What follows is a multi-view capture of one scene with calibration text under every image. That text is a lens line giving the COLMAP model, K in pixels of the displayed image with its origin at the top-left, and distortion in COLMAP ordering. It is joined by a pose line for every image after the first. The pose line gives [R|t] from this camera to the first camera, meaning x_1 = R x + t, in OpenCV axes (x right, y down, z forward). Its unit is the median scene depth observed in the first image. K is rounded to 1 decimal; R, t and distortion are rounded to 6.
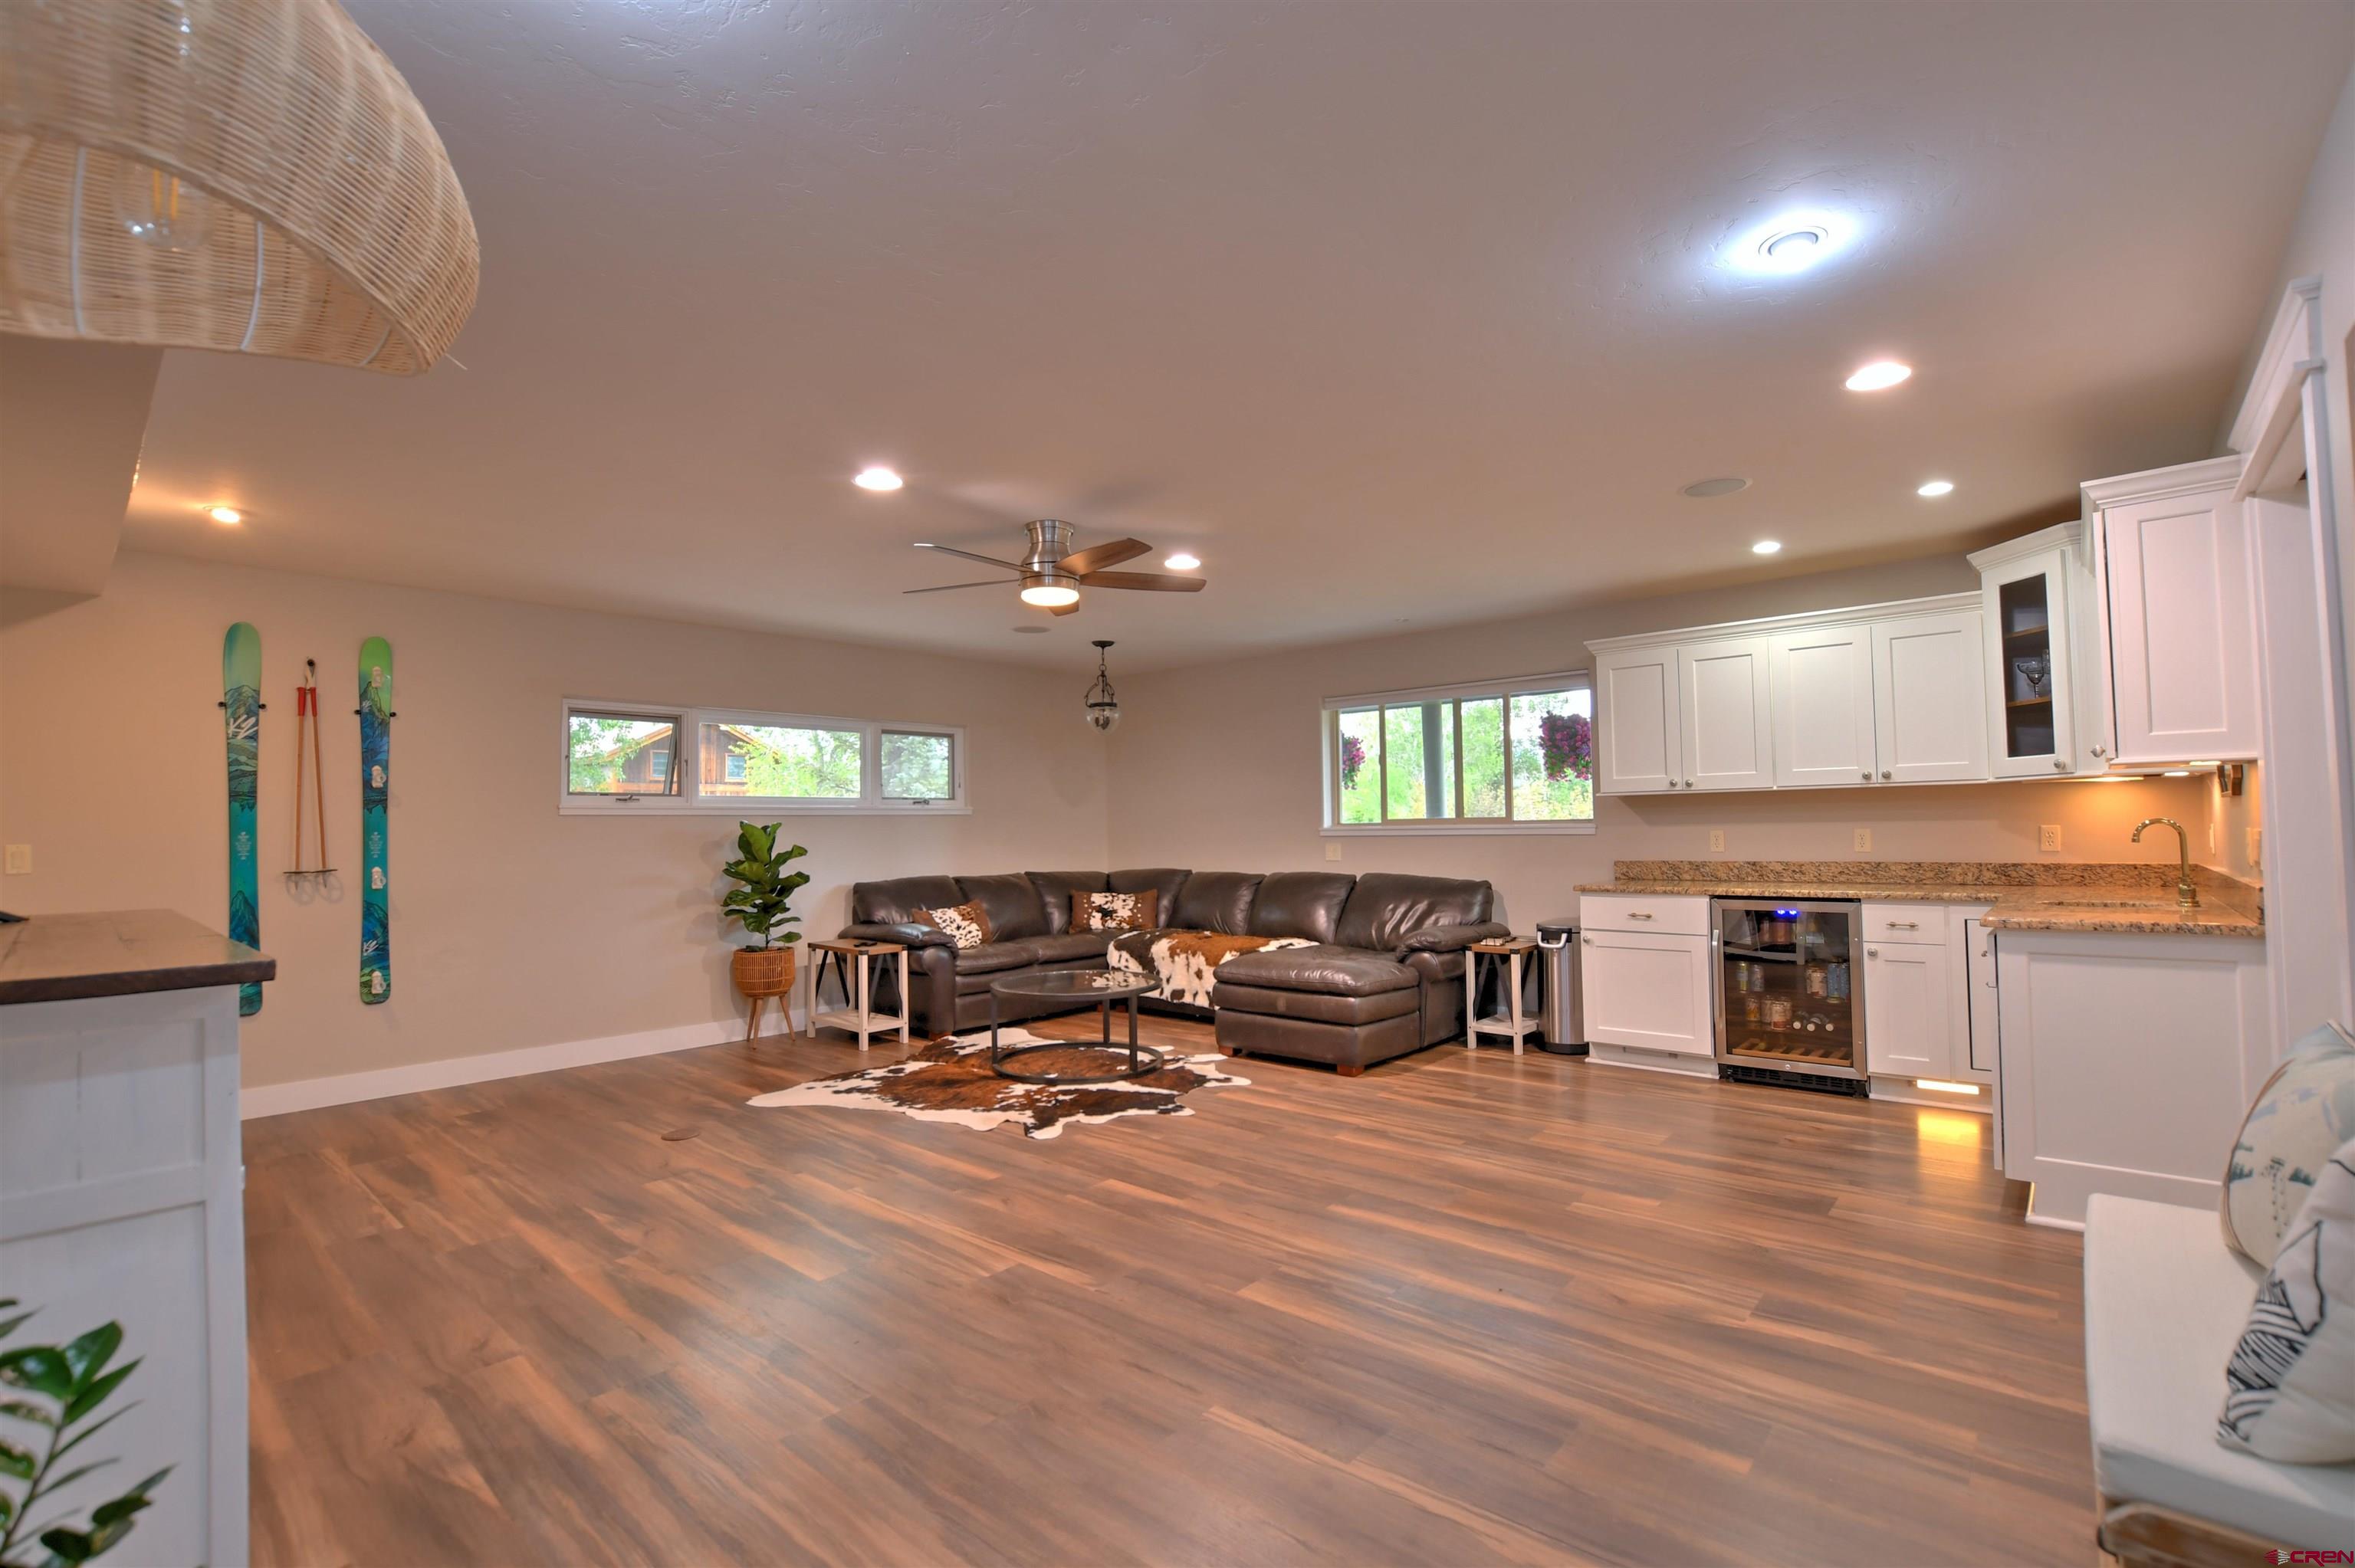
lens RADIAL K [[1033.6, 0, 1180.1], [0, 1033.6, 788.9], [0, 0, 1]] dist [-0.033018, 0.005027]
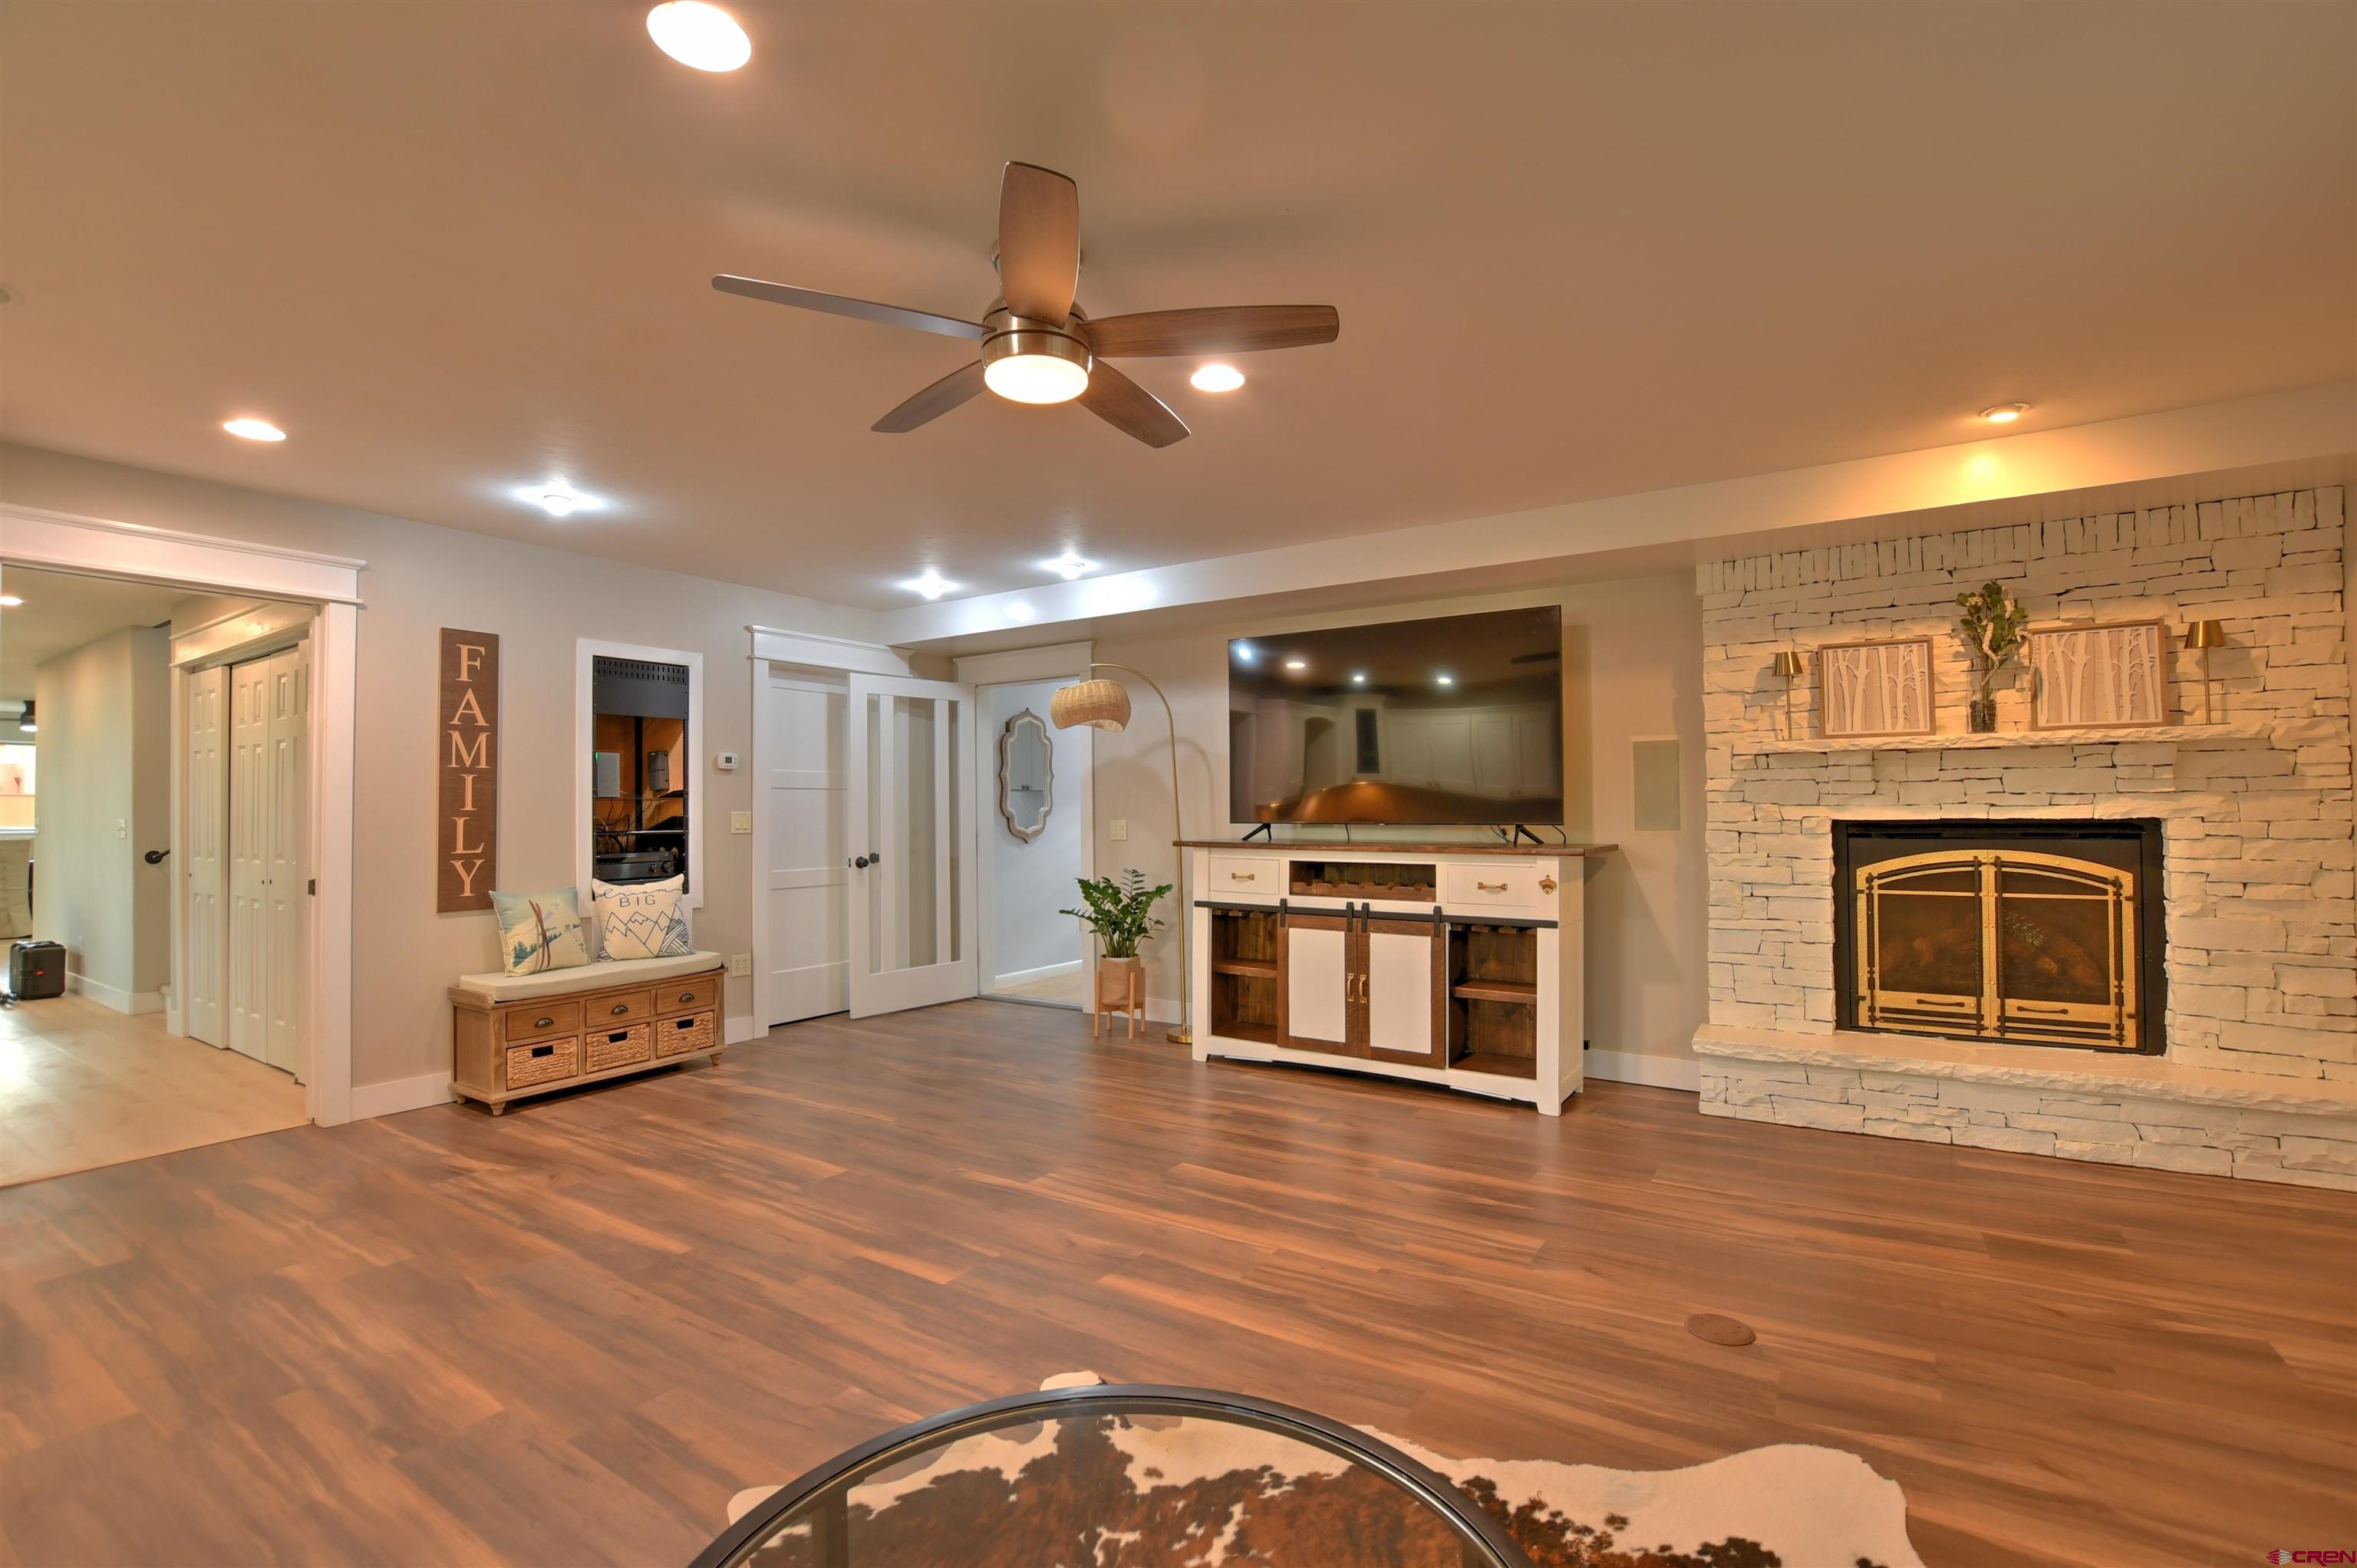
lens RADIAL K [[1038.8, 0, 1180.8], [0, 1038.8, 788.8], [0, 0, 1]] dist [-0.034851, 0.004376]
pose [[-0.988872, 0.019888, -0.147432, -0.108400], [0.028670, 0.997923, -0.057680, 0.059395], [0.145979, -0.061265, -0.987389, 1.436044]]
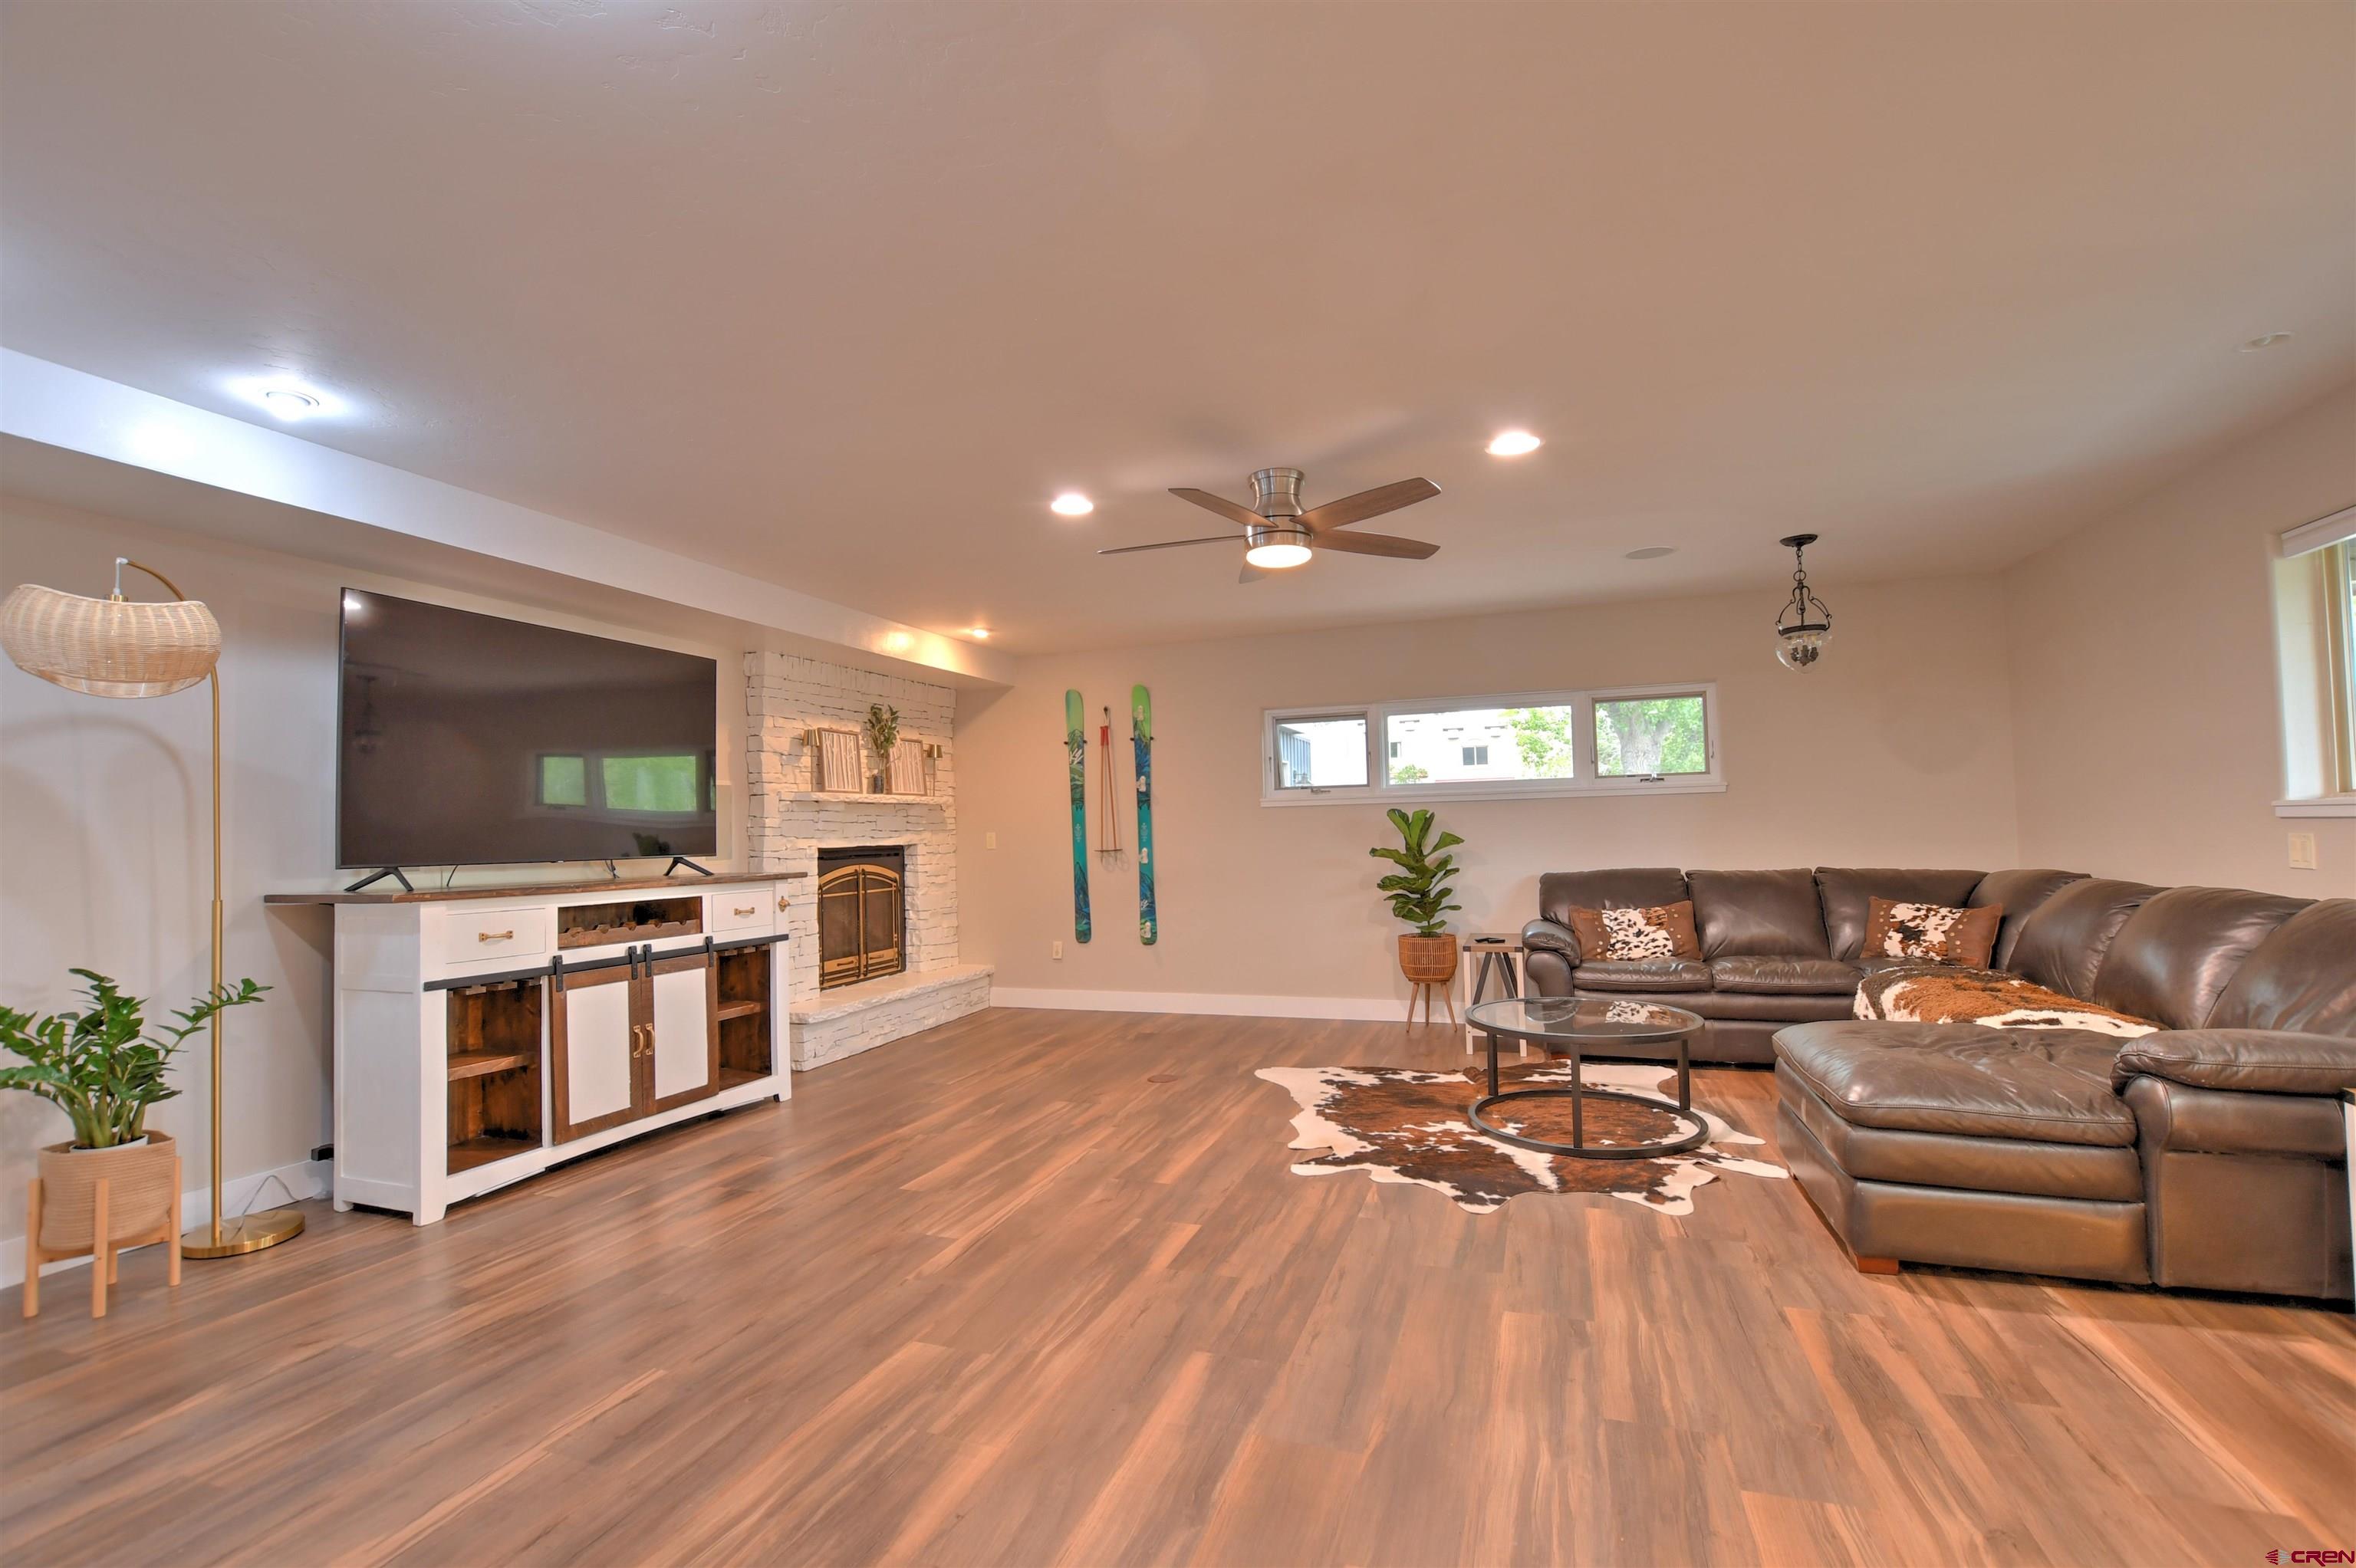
lens RADIAL K [[1038.3, 0, 1180.3], [0, 1038.3, 788.8], [0, 0, 1]] dist [-0.034851, 0.004376]
pose [[0.375407, -0.030532, -0.926357, 0.607152], [0.054743, 0.998443, -0.010723, 0.014140], [0.925242, -0.046687, 0.376494, 0.543665]]
